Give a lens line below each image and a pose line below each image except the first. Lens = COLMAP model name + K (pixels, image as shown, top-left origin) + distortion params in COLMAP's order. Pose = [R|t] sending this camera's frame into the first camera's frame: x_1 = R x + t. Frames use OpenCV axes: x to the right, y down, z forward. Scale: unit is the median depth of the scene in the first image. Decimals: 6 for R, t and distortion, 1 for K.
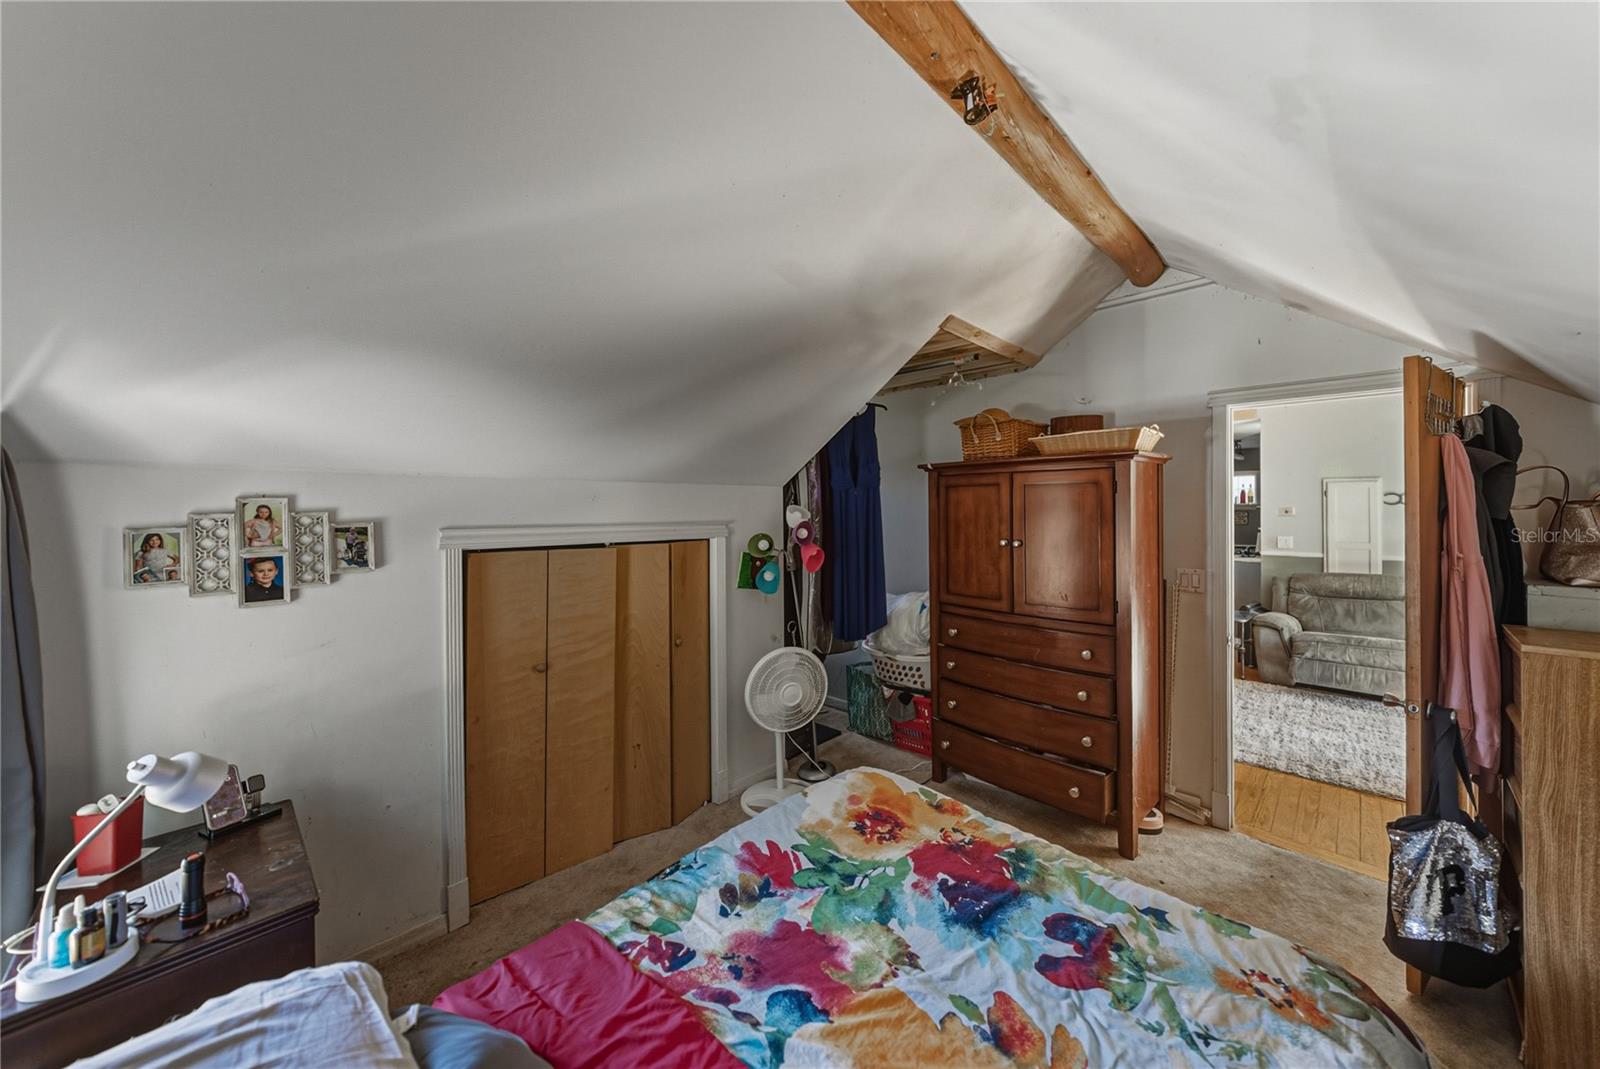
lens RADIAL K [[567.3, 0, 803.9], [0, 567.3, 514.5], [0, 0, 1]] dist [-0.007495, 0.002451]
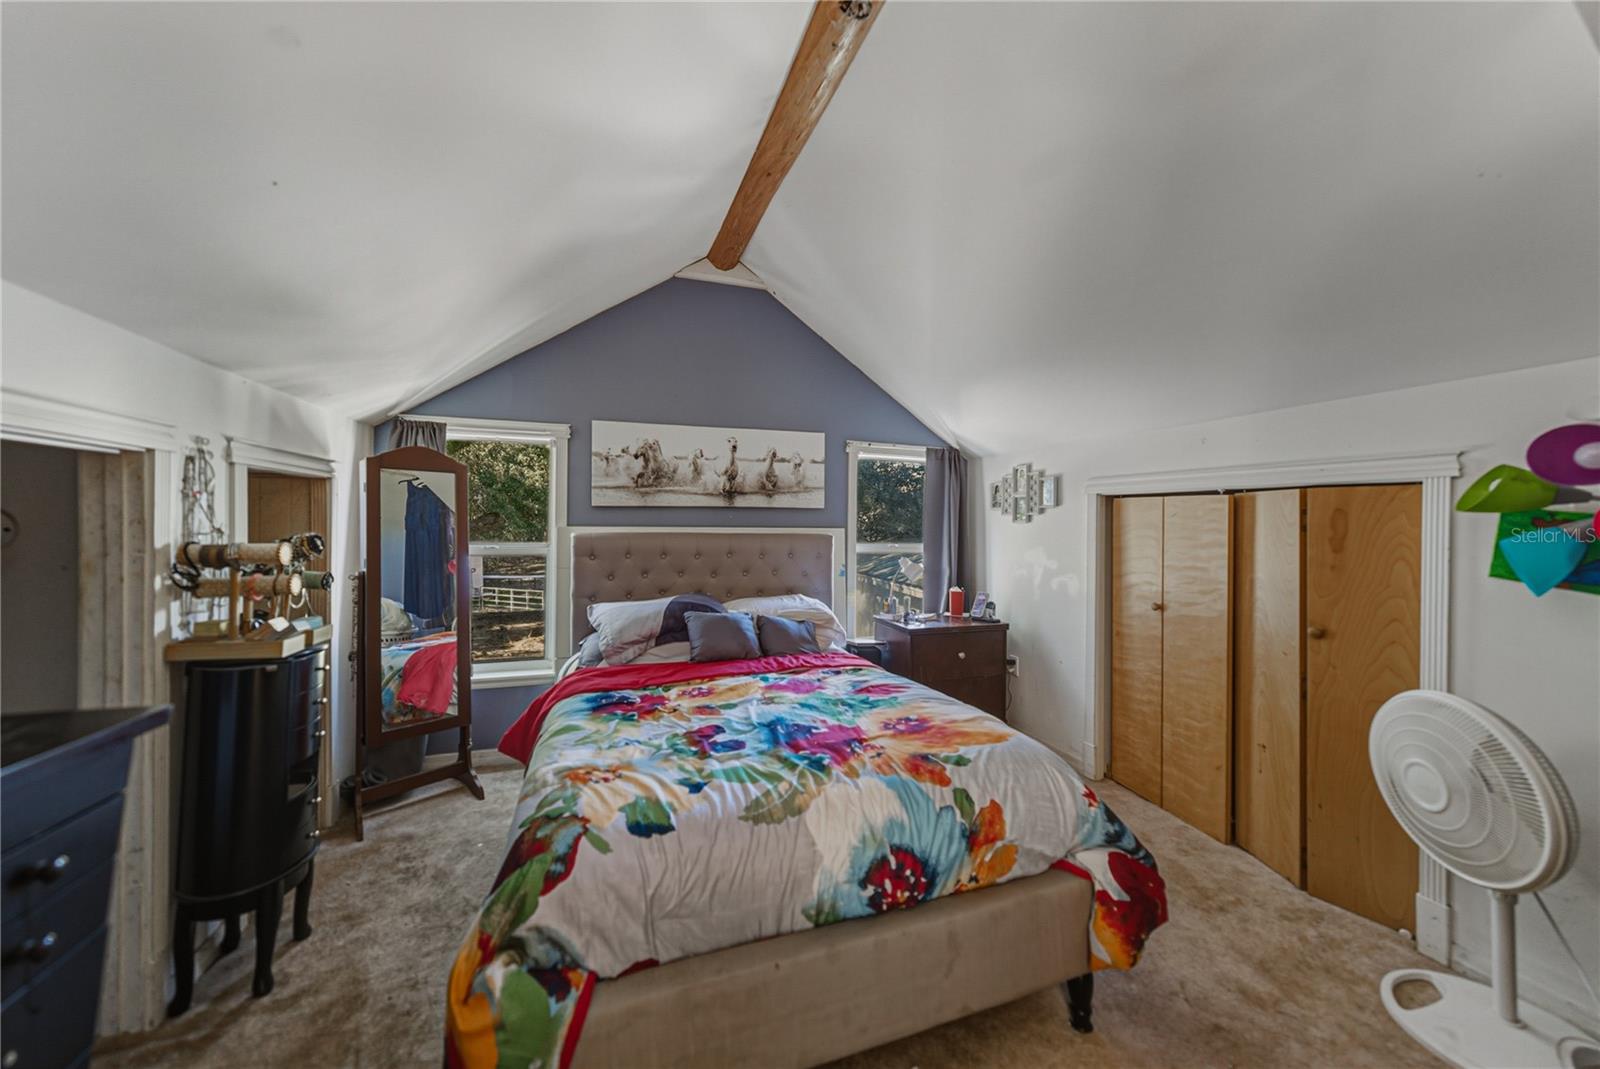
lens RADIAL K [[567.3, 0, 806.2], [0, 567.3, 523.1], [0, 0, 1]] dist [-0.007495, 0.002451]
pose [[-0.437532, 0.003207, -0.899197, 1.349141], [-0.015972, 0.999808, 0.011337, 0.191955], [0.899061, 0.019323, -0.437397, 1.497155]]
